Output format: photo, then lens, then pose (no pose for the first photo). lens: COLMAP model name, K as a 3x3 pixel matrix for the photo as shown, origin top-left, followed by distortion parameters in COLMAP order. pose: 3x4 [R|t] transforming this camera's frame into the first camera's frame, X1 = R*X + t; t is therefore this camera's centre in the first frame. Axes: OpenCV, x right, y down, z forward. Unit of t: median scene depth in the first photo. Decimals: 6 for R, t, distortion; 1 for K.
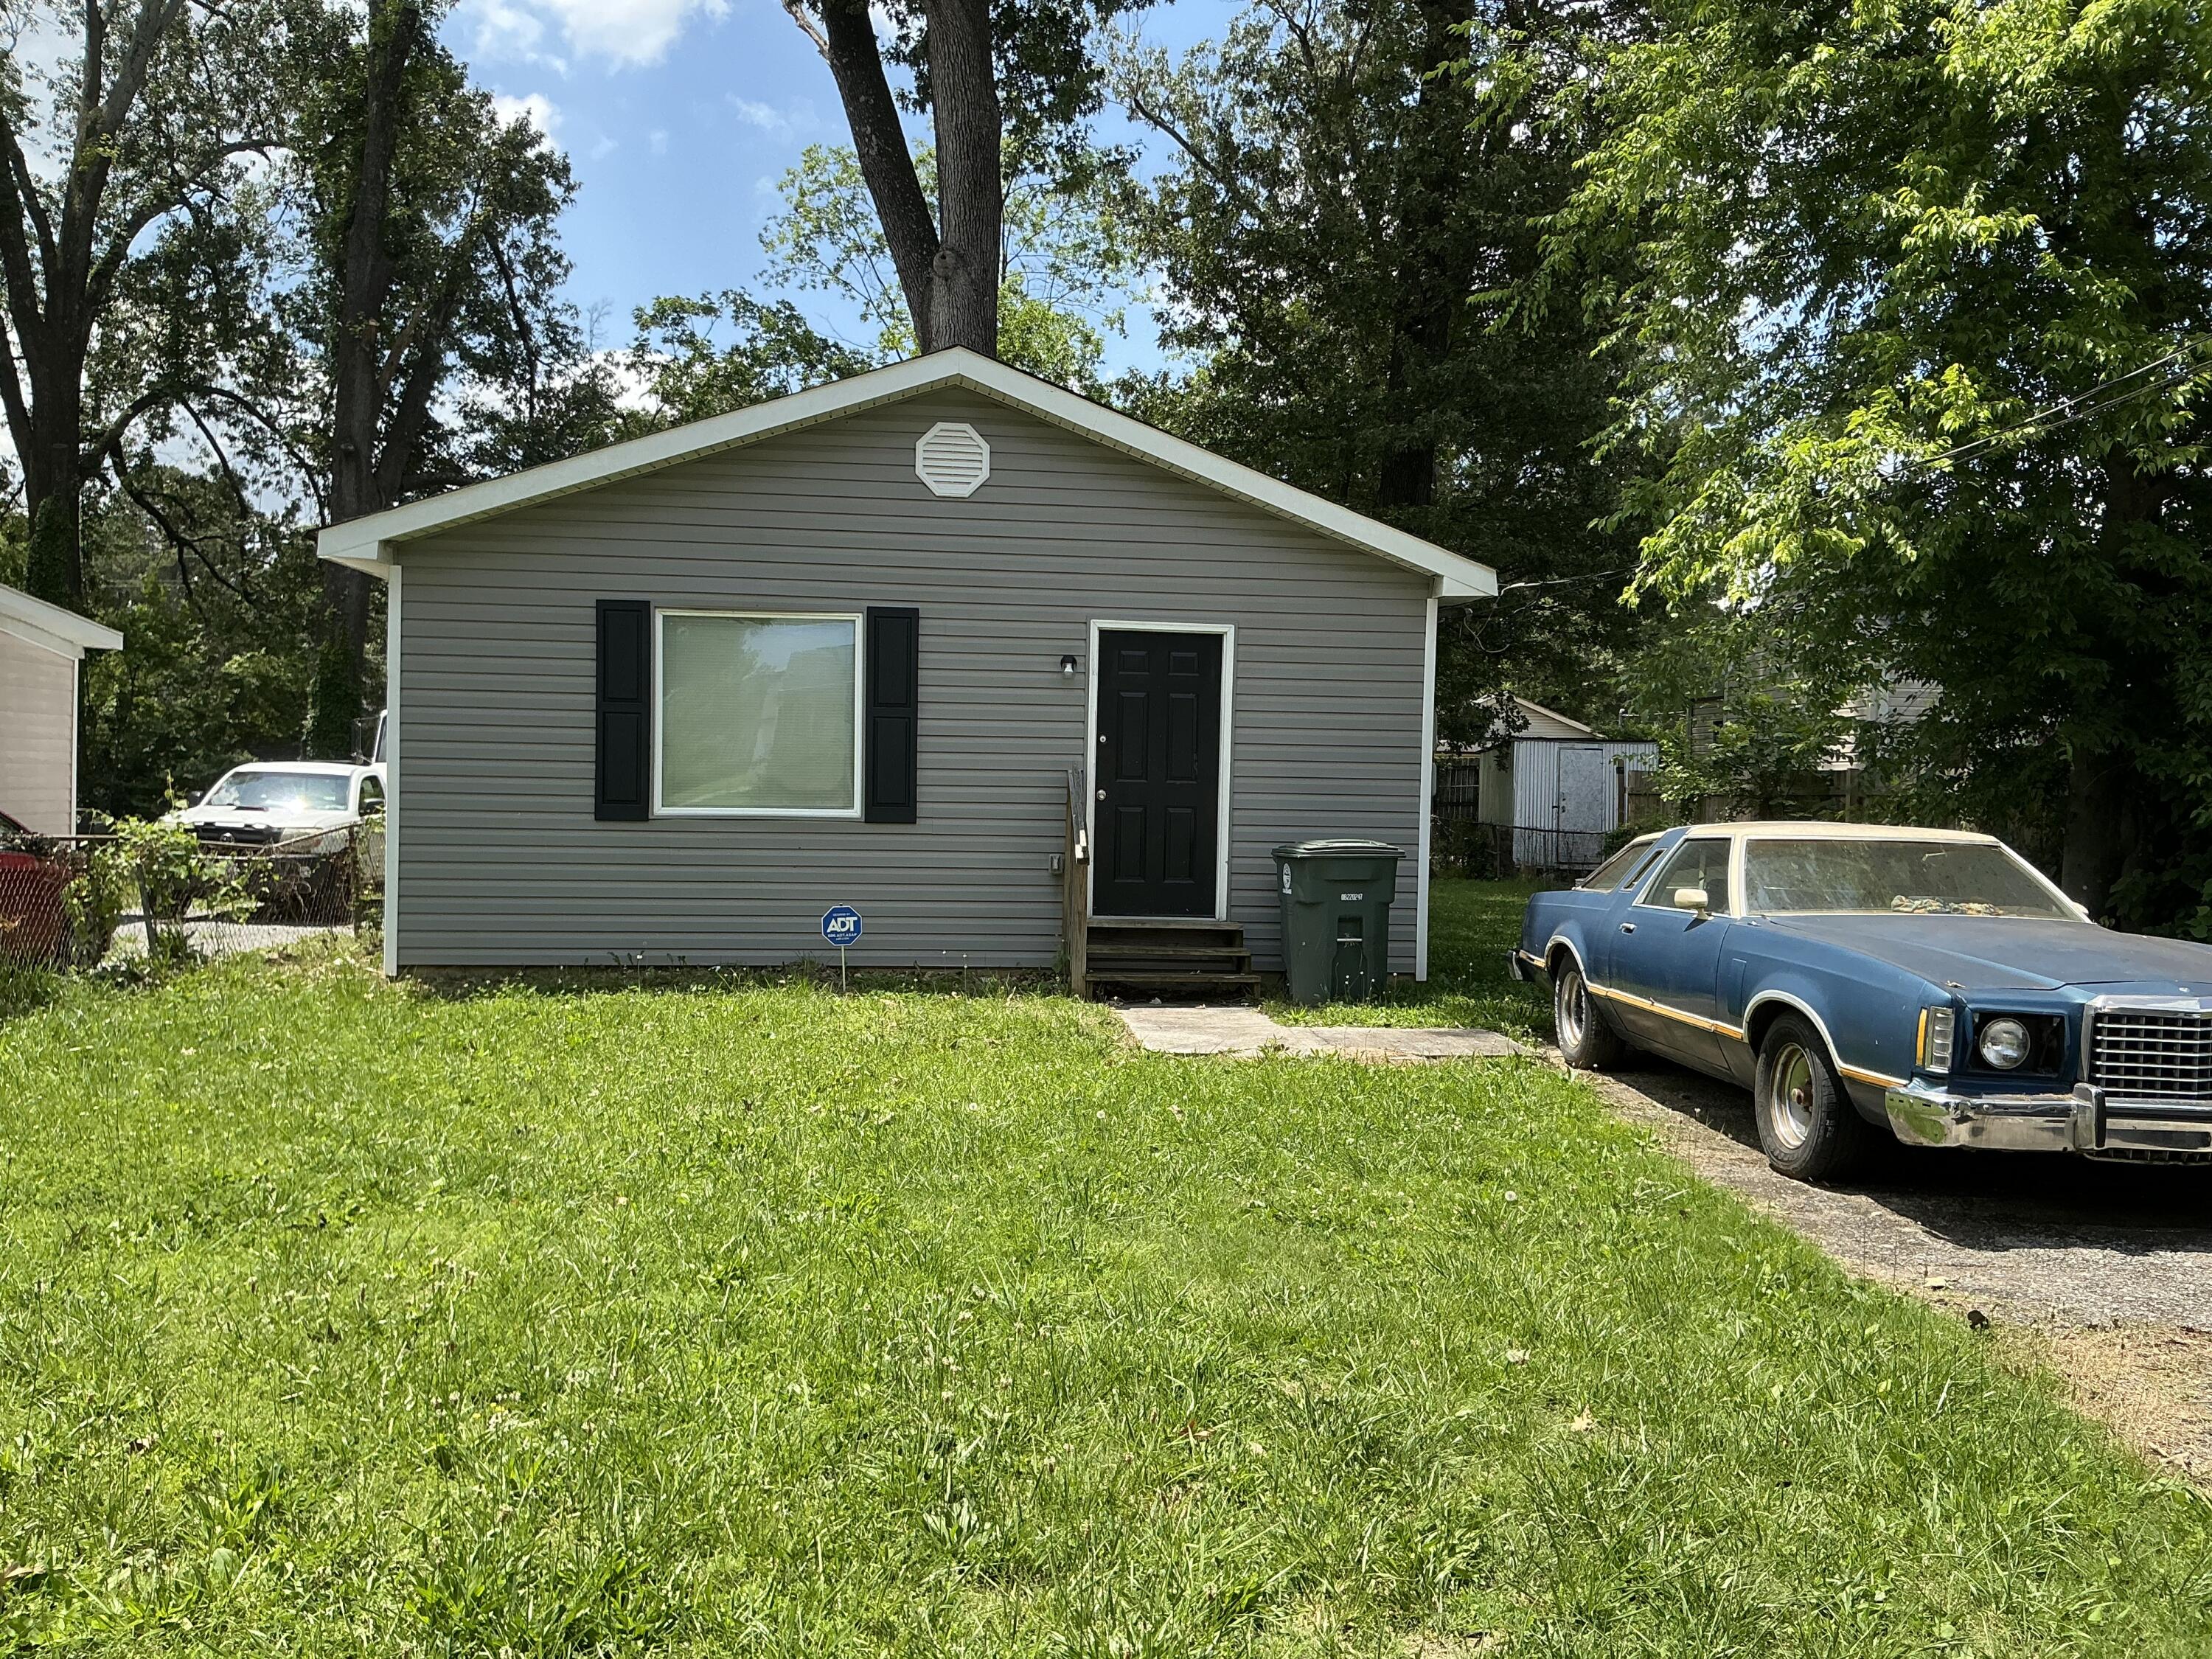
lens RADIAL K [[1835.0, 0, 1096.9], [0, 1835.0, 819.1], [0, 0, 1]] dist [0.128209, -0.254927]
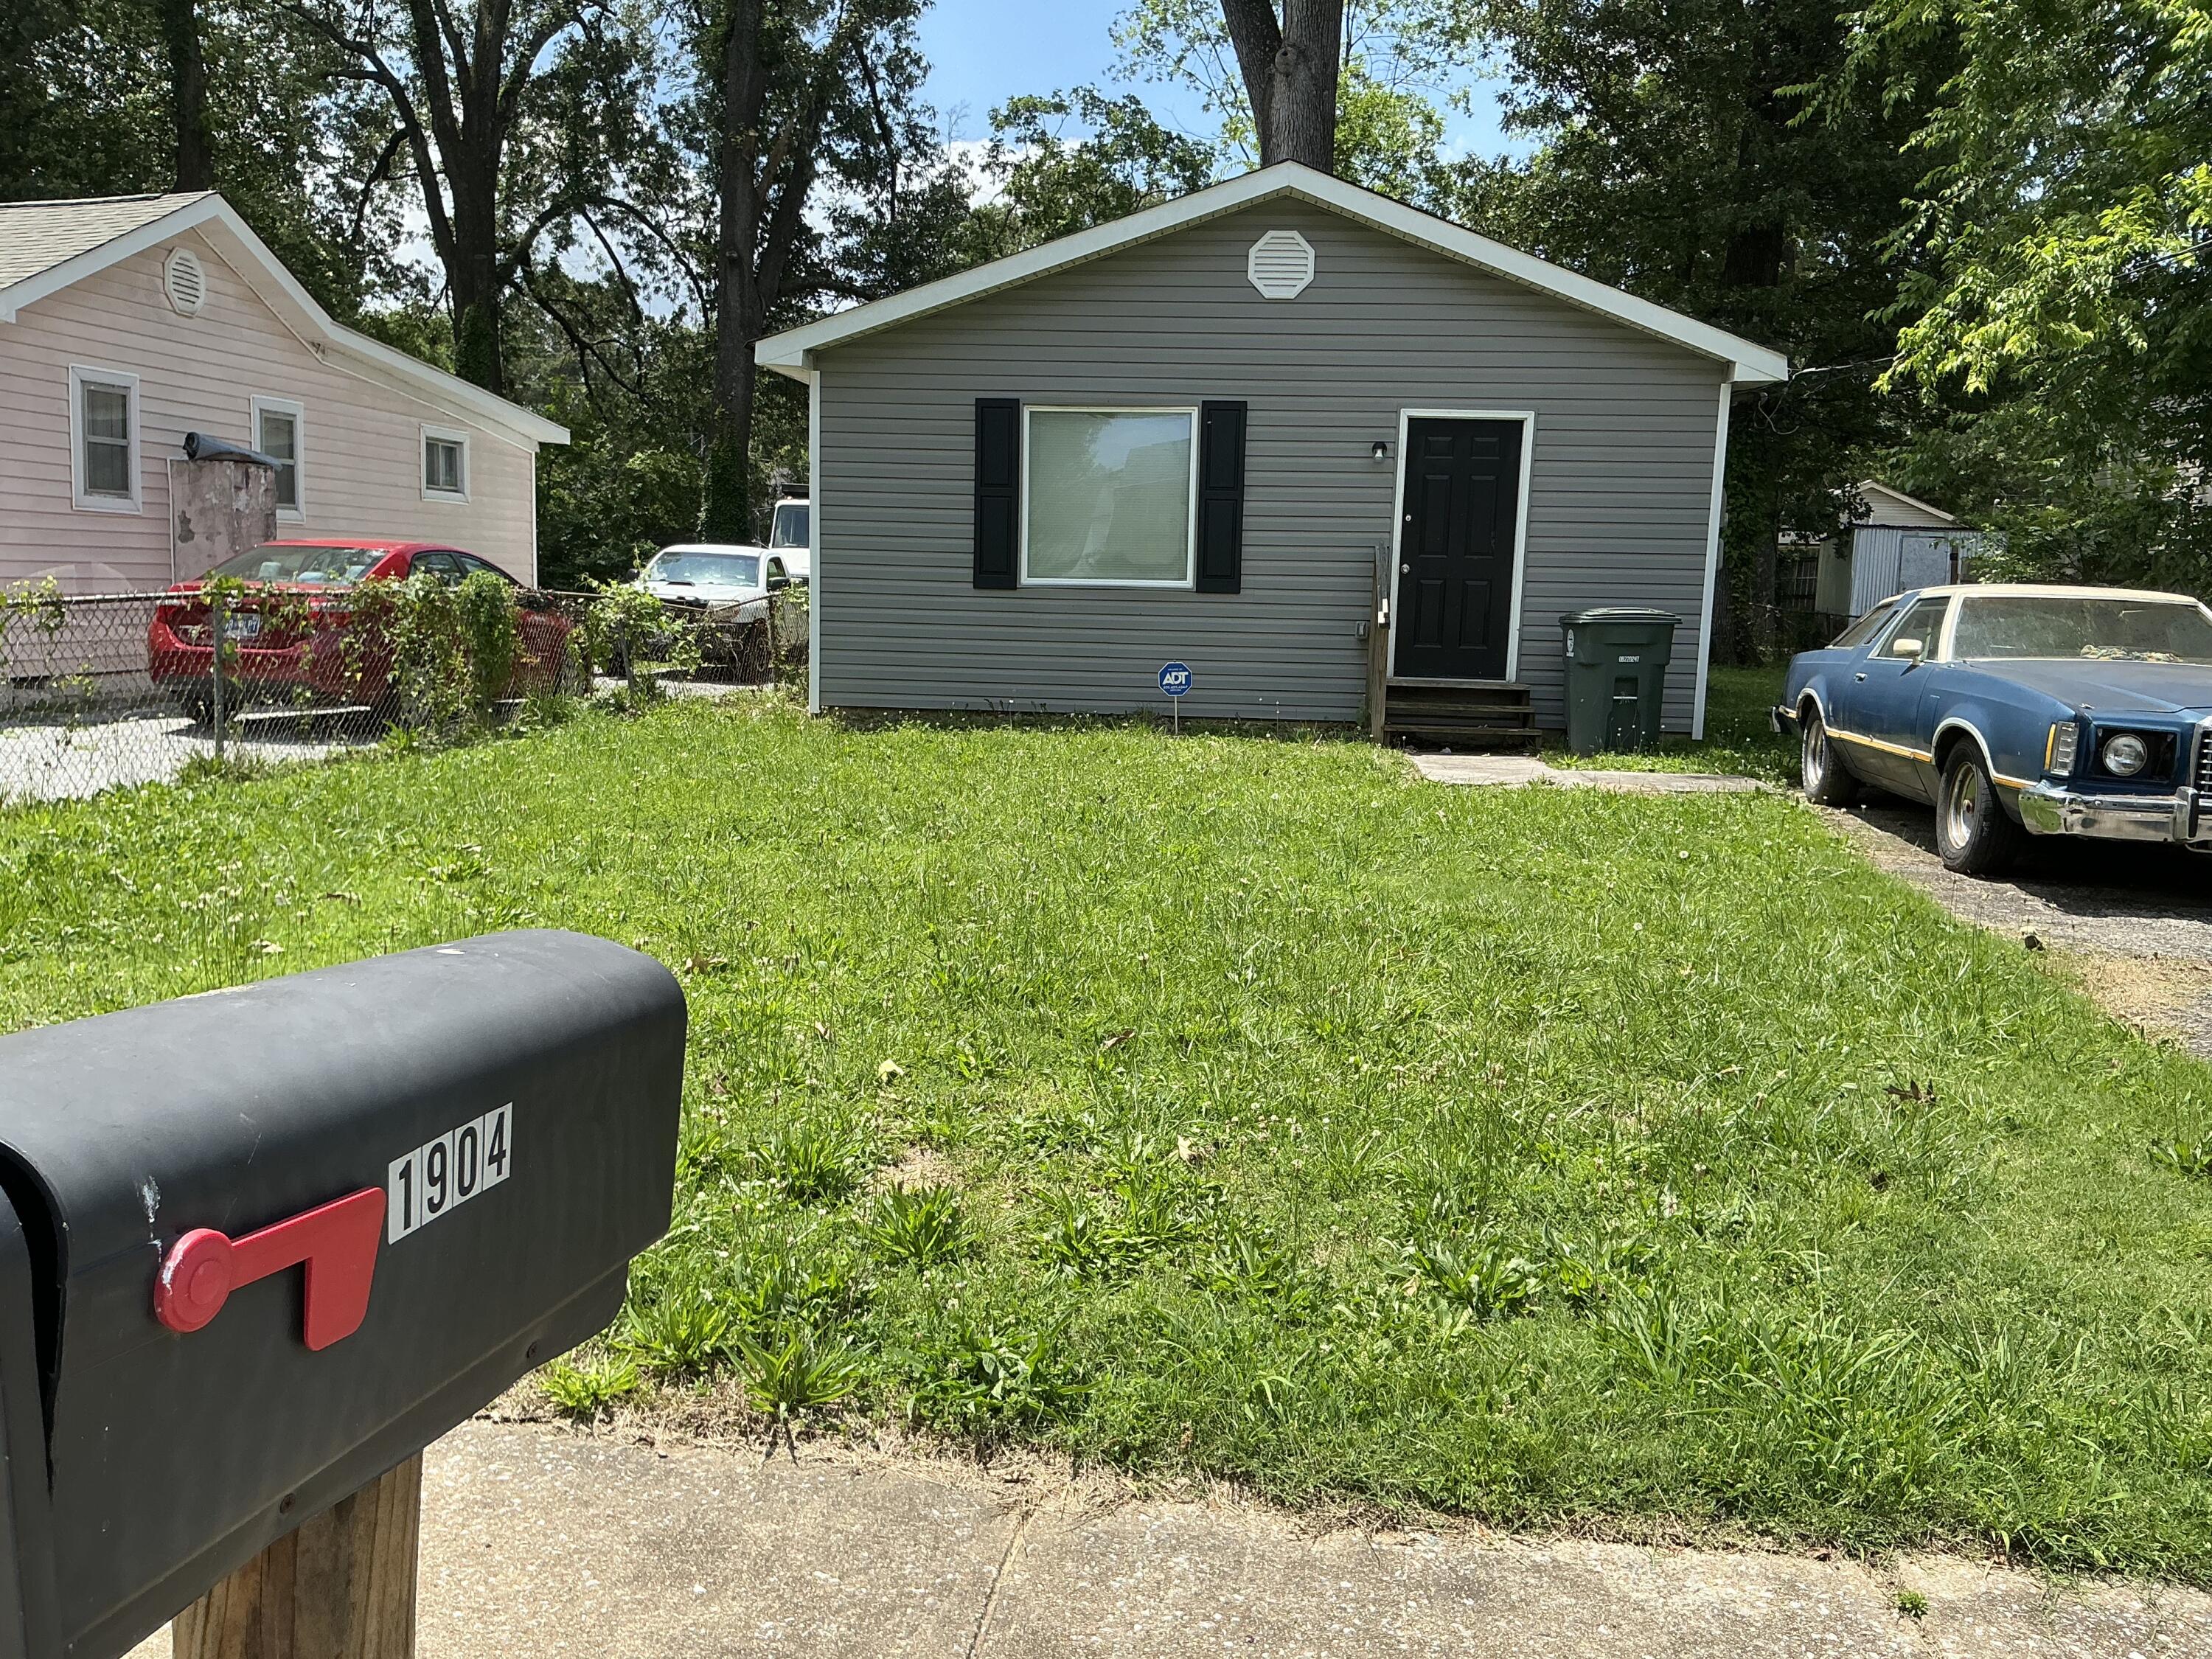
lens RADIAL K [[1835.0, 0, 1092.2], [0, 1835.0, 834.2], [0, 0, 1]] dist [0.128209, -0.254927]
pose [[0.983373, 0.031458, -0.178851, 0.020947], [-0.010485, 0.993074, 0.117025, 0.017987], [0.181293, -0.113204, 0.976892, -0.157853]]
